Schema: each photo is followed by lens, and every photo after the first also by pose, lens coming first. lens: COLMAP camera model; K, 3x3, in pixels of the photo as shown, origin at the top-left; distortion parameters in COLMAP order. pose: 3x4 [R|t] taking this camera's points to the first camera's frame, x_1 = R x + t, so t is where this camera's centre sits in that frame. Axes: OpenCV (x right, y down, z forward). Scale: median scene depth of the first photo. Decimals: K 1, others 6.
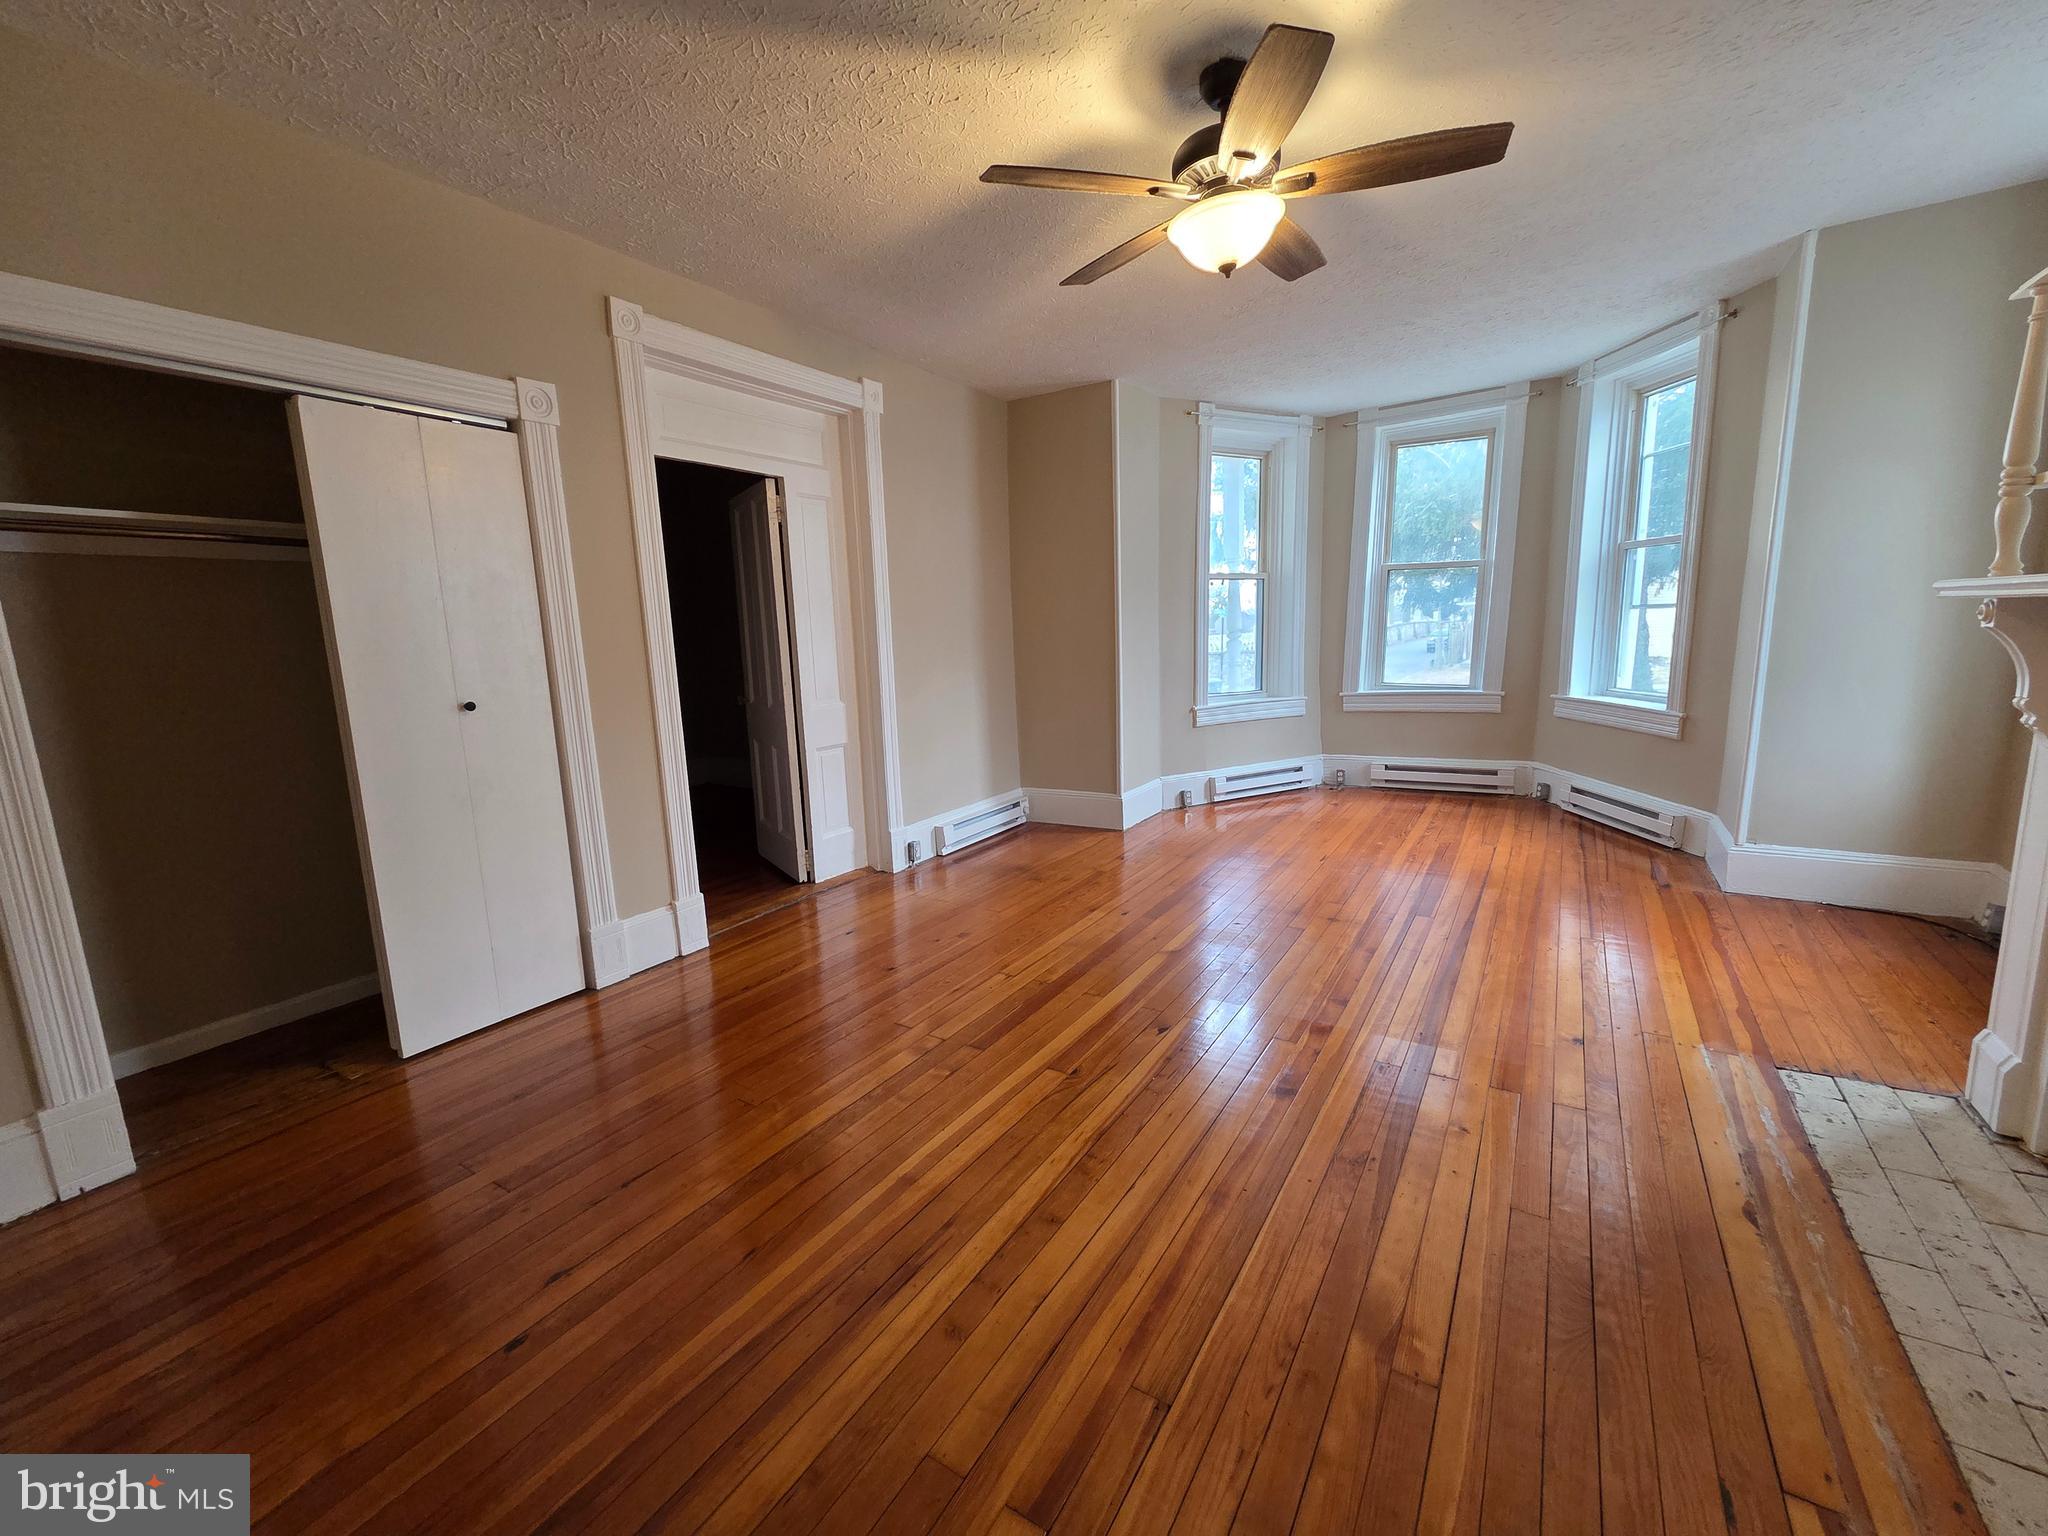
lens RADIAL K [[833.0, 0, 1026.8], [0, 833.0, 777.5], [0, 0, 1]] dist [0.010520, -0.000080]
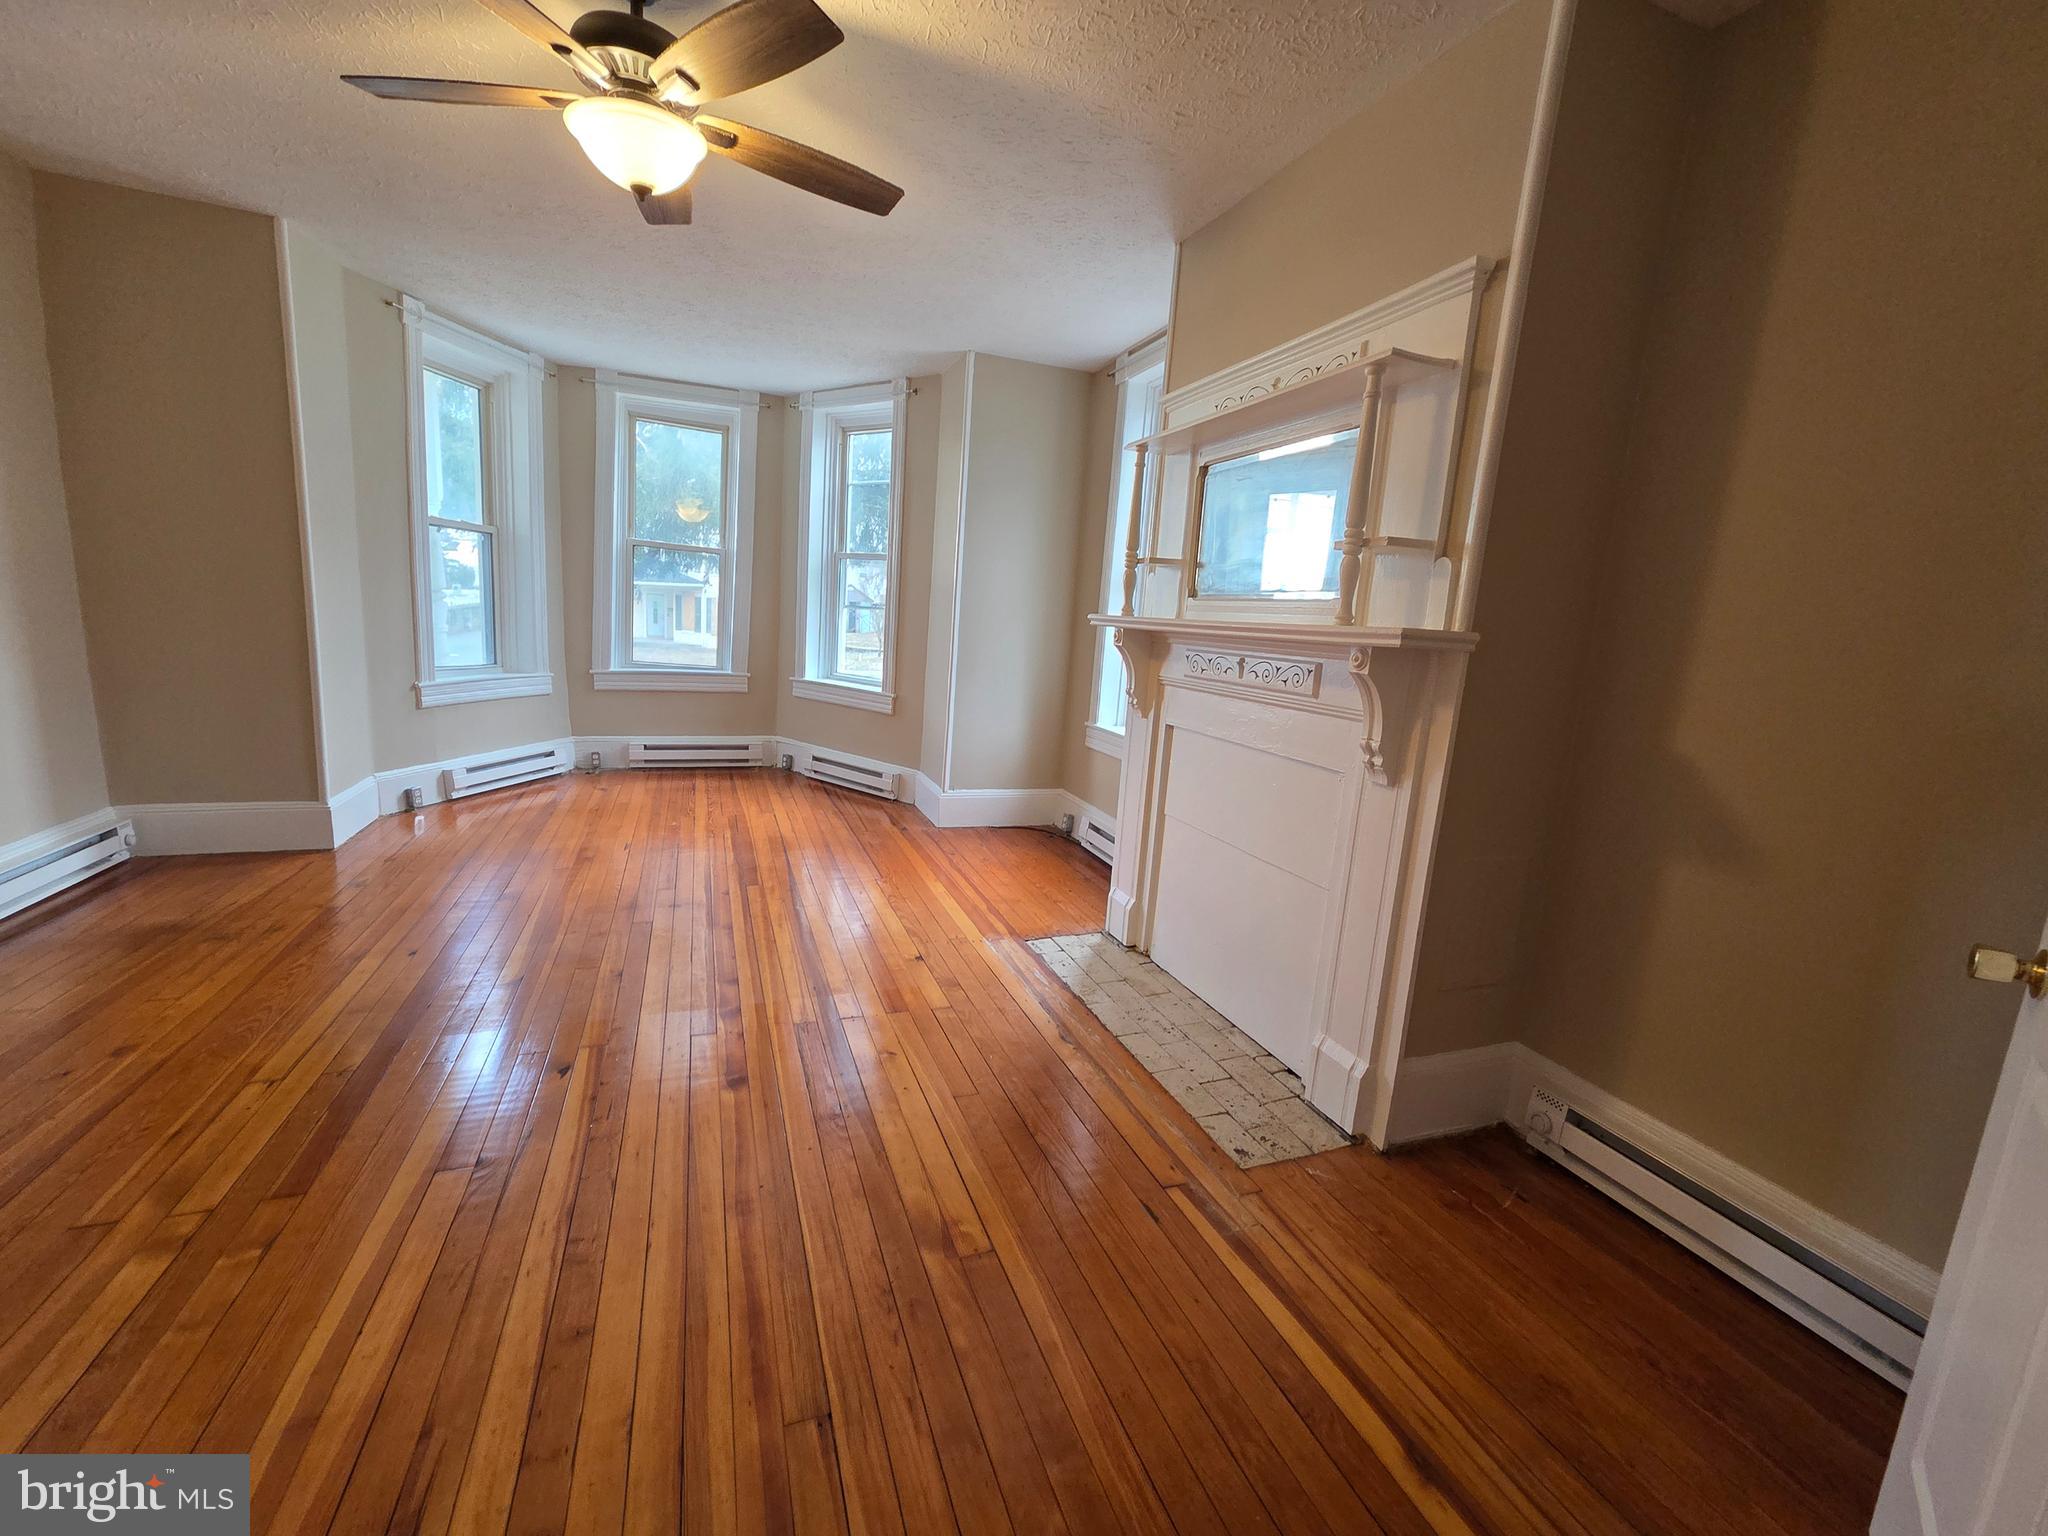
lens RADIAL K [[833.0, 0, 1026.8], [0, 833.0, 777.5], [0, 0, 1]] dist [0.010520, -0.000080]
pose [[0.598588, -0.076397, 0.797406, -0.122615], [0.055086, 0.997011, 0.054169, -0.007236], [-0.799161, 0.011501, 0.601007, 0.067755]]
